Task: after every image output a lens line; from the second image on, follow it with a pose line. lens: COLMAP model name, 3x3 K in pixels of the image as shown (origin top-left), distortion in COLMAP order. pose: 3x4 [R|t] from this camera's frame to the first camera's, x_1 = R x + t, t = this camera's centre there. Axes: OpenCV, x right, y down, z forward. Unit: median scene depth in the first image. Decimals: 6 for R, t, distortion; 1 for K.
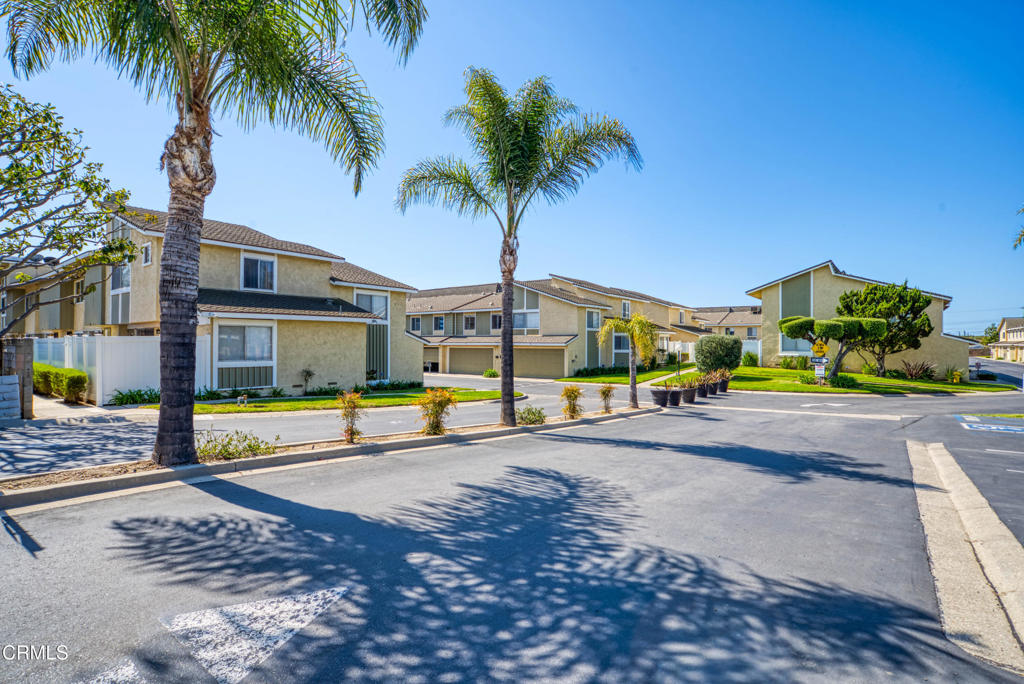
lens RADIAL K [[517.8, 0, 513.2], [0, 517.8, 343.7], [0, 0, 1]] dist [-0.002377, -0.000645]
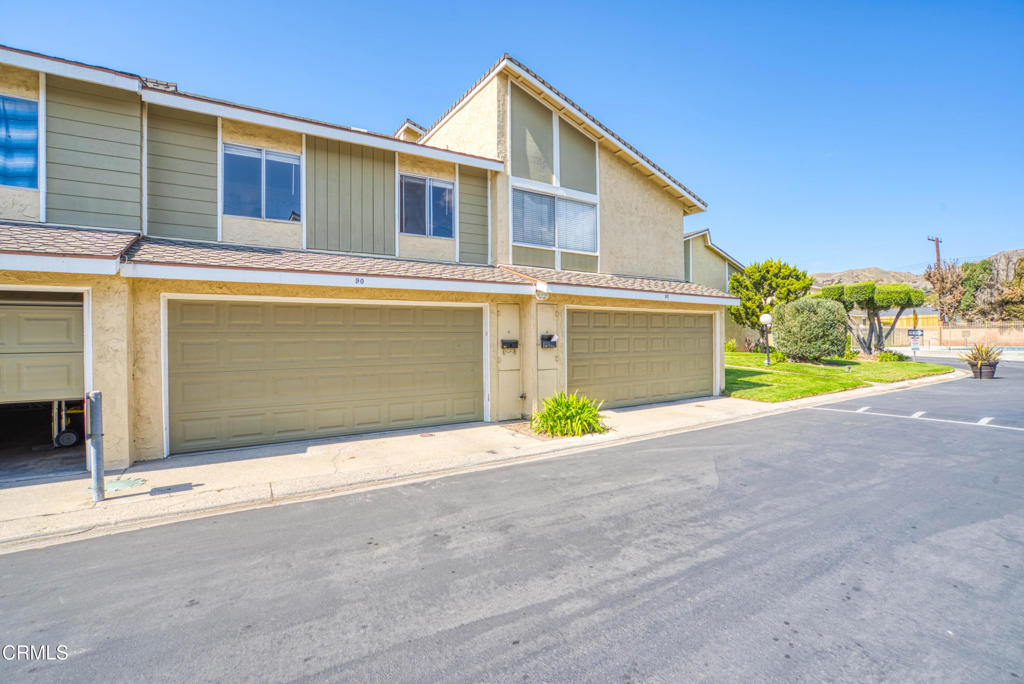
lens RADIAL K [[473.2, 0, 516.9], [0, 473.2, 339.2], [0, 0, 1]] dist [-0.060444, 0.026995]
pose [[0.357659, -0.007339, 0.933823, -0.219669], [0.008300, 0.999955, 0.004680, 0.019436], [-0.933815, 0.006077, 0.357704, 0.848156]]
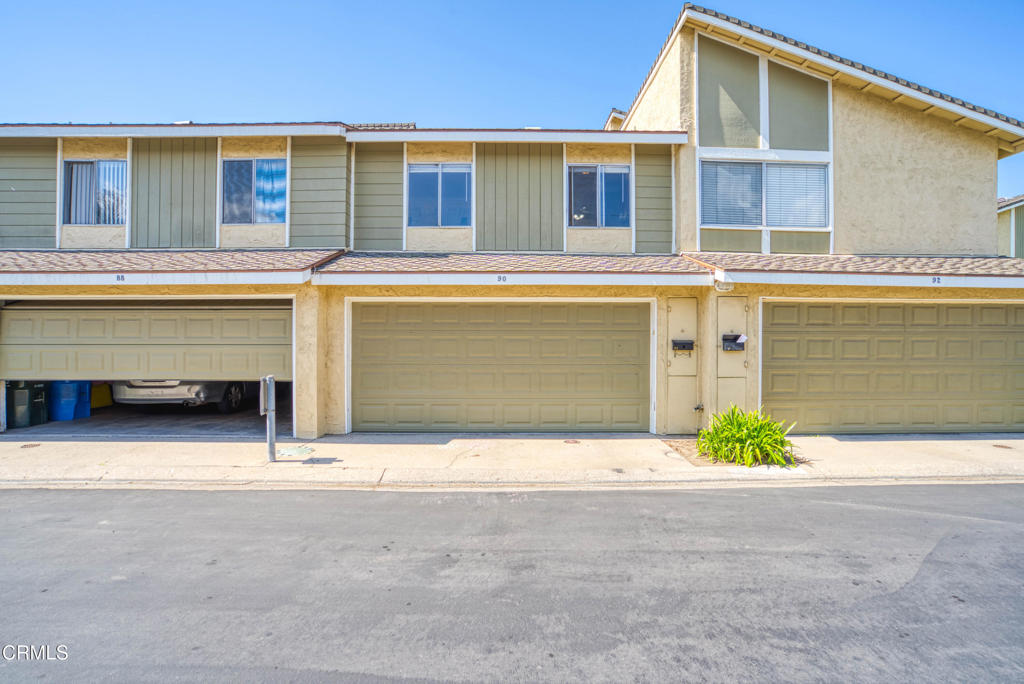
lens RADIAL K [[473.2, 0, 516.9], [0, 473.2, 339.2], [0, 0, 1]] dist [-0.060444, 0.026995]
pose [[0.794848, -0.002329, 0.606804, -0.181458], [-0.002307, 0.999974, 0.006860, 0.019263], [-0.606804, -0.006852, 0.794822, 0.823925]]
